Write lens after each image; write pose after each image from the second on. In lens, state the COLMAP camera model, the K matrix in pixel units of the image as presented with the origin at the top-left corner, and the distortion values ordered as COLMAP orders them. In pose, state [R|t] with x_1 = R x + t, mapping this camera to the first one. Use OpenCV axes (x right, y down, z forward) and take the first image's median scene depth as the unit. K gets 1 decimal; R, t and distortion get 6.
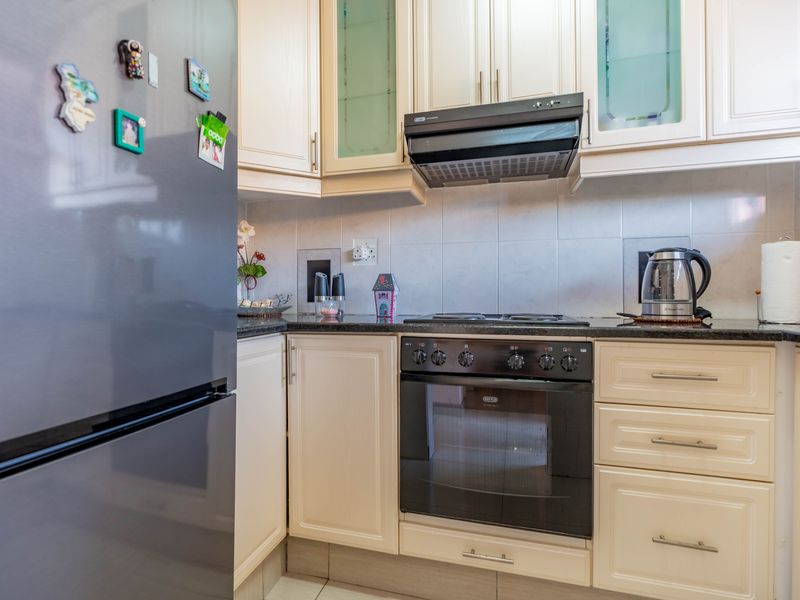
lens RADIAL K [[416.2, 0, 400.0], [0, 416.2, 300.0], [0, 0, 1]] dist [0.004127, 0.001715]
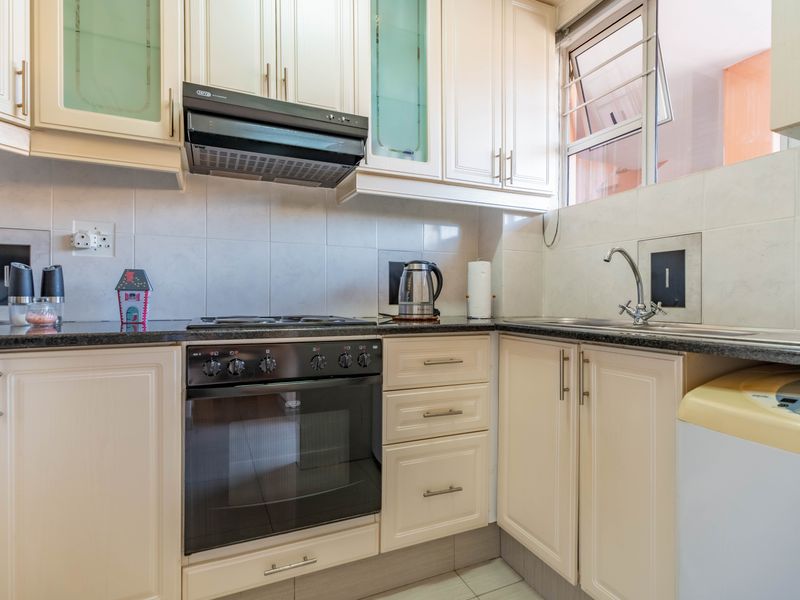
lens RADIAL K [[416.2, 0, 400.0], [0, 416.2, 300.0], [0, 0, 1]] dist [0.004127, 0.001715]
pose [[0.769033, 0.002609, 0.639204, -0.194887], [-0.000409, 0.999993, -0.003591, -0.001840], [-0.639209, 0.002500, 0.769029, 0.075126]]
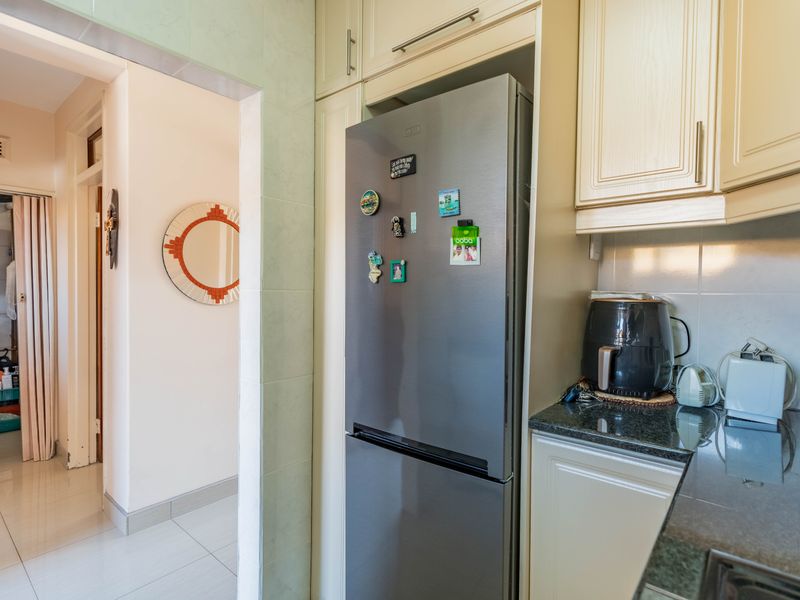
lens RADIAL K [[416.2, 0, 400.0], [0, 416.2, 300.0], [0, 0, 1]] dist [0.004127, 0.001715]
pose [[-0.415884, 0.032889, -0.908823, 0.477262], [-0.008195, 0.999170, 0.039909, -0.200812], [0.909381, 0.024046, -0.415269, 0.955958]]
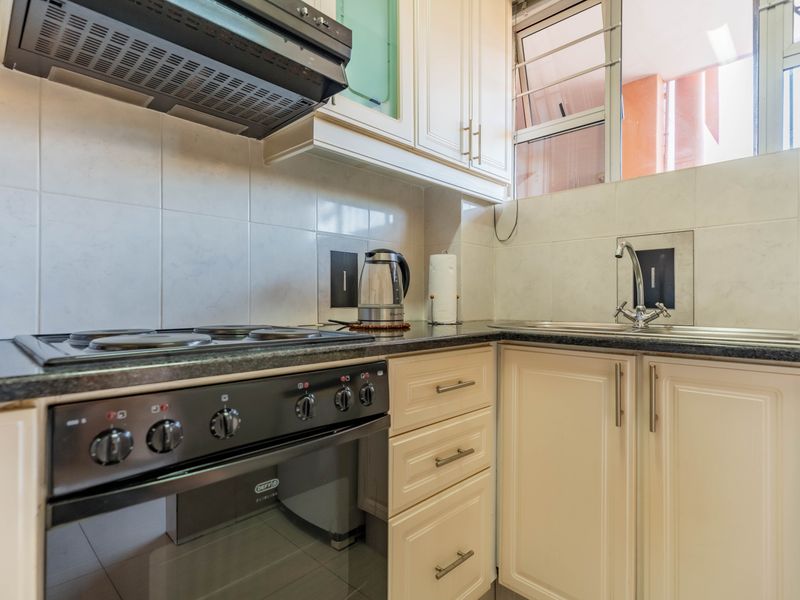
lens RADIAL K [[419.6, 0, 400.0], [0, 419.6, 300.0], [0, 0, 1]] dist [0.002123, 0.001180]
pose [[0.482164, 0.003857, 0.876072, -0.169112], [0.002823, 0.999978, -0.005956, -0.004135], [-0.876076, 0.005345, 0.482143, 0.515528]]
